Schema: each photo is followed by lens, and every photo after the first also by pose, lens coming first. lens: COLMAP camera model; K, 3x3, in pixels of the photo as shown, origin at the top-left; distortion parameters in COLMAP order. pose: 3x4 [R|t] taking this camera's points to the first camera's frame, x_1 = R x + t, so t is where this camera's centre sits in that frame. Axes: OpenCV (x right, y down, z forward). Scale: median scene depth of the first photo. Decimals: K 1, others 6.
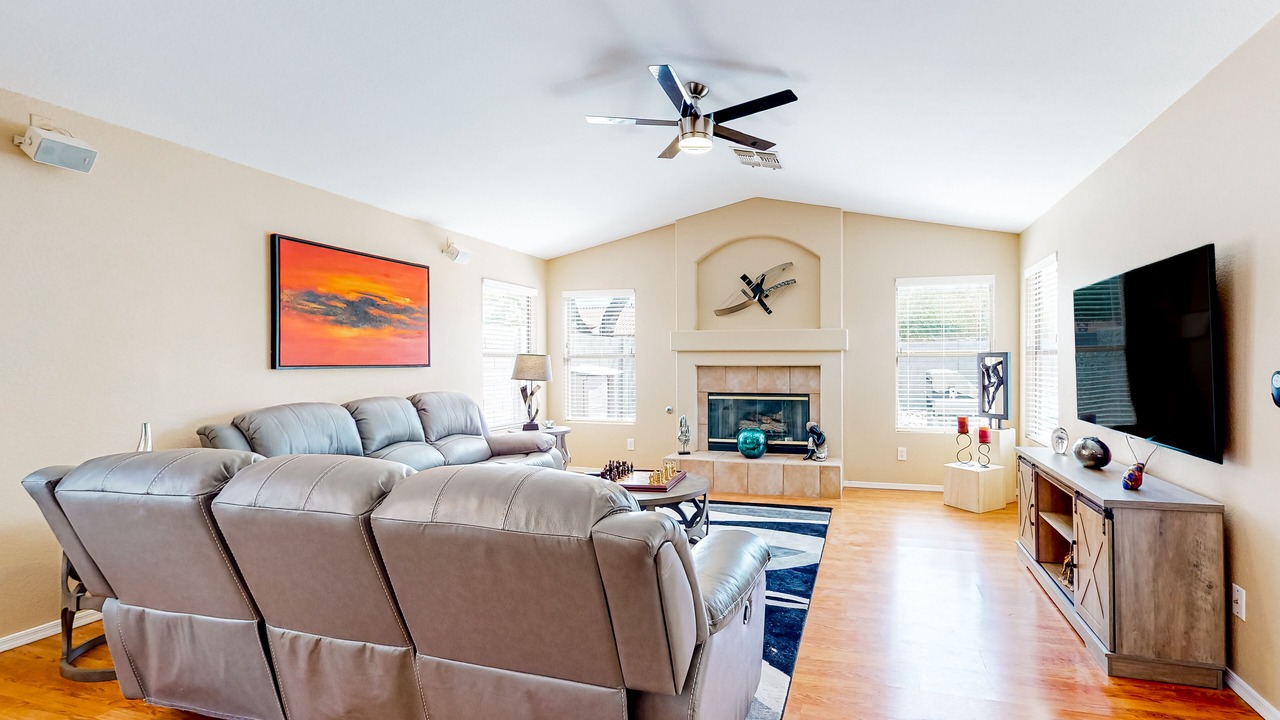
lens RADIAL K [[518.1, 0, 640.0], [0, 518.1, 360.0], [0, 0, 1]] dist [-0.001005, -0.000083]
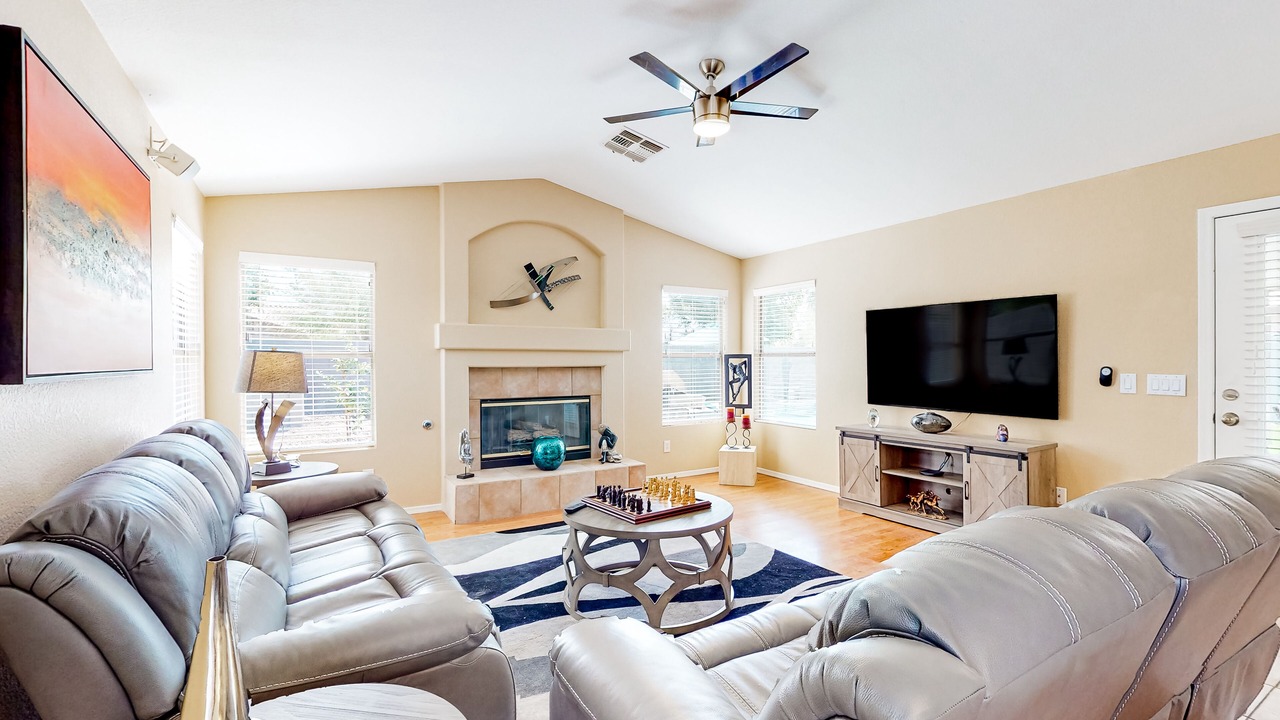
lens RADIAL K [[559.9, 0, 640.0], [0, 559.9, 360.0], [0, 0, 1]] dist [-0.000422, 0.000043]
pose [[0.689033, 0.001451, 0.724728, -0.371466], [-0.000643, 0.999999, -0.001391, 0.000594], [-0.724729, 0.000493, 0.689034, 0.214869]]
